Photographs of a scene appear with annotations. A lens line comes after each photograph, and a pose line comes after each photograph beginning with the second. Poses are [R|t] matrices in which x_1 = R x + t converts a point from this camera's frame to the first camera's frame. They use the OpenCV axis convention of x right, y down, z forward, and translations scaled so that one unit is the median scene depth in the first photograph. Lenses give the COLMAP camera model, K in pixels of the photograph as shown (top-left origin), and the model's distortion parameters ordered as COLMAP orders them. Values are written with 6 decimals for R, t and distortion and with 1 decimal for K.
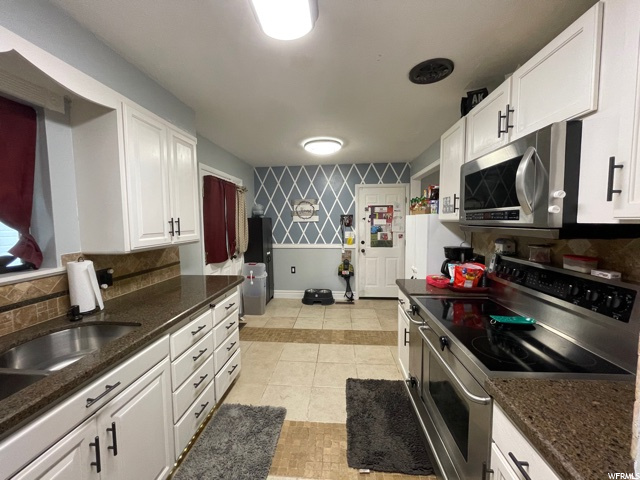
lens RADIAL K [[258.0, 0, 320.0], [0, 258.0, 240.0], [0, 0, 1]] dist [-0.000782, -0.000060]
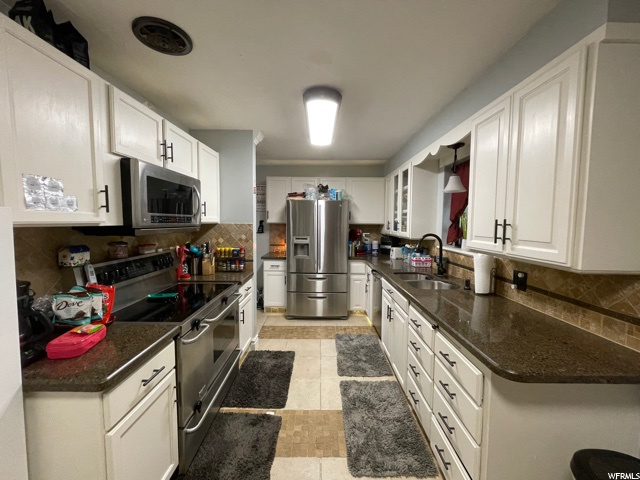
lens RADIAL K [[258.0, 0, 320.0], [0, 258.0, 240.0], [0, 0, 1]] dist [-0.000782, -0.000060]
pose [[-0.997138, 0.006917, -0.075283, 0.010137], [-0.004108, 0.989377, 0.145317, -0.138127], [0.075488, 0.145210, -0.986517, 1.769118]]
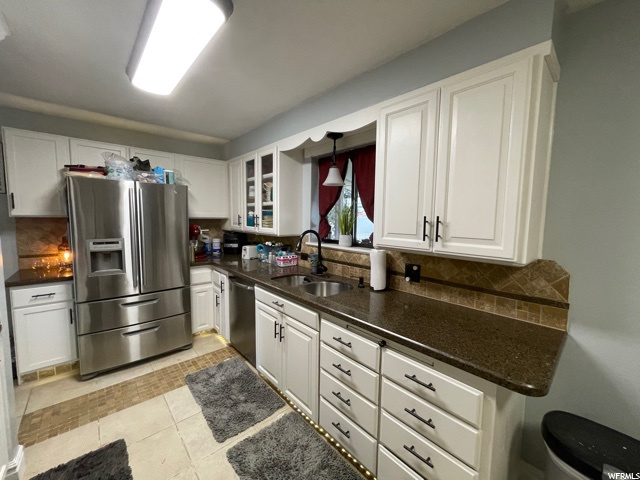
lens RADIAL K [[258.0, 0, 320.0], [0, 258.0, 240.0], [0, 0, 1]] dist [-0.000782, -0.000060]
pose [[-0.689750, 0.064663, -0.721154, 0.181115], [-0.062140, 0.987043, 0.147938, -0.112156], [0.721376, 0.146852, -0.676794, 1.326608]]
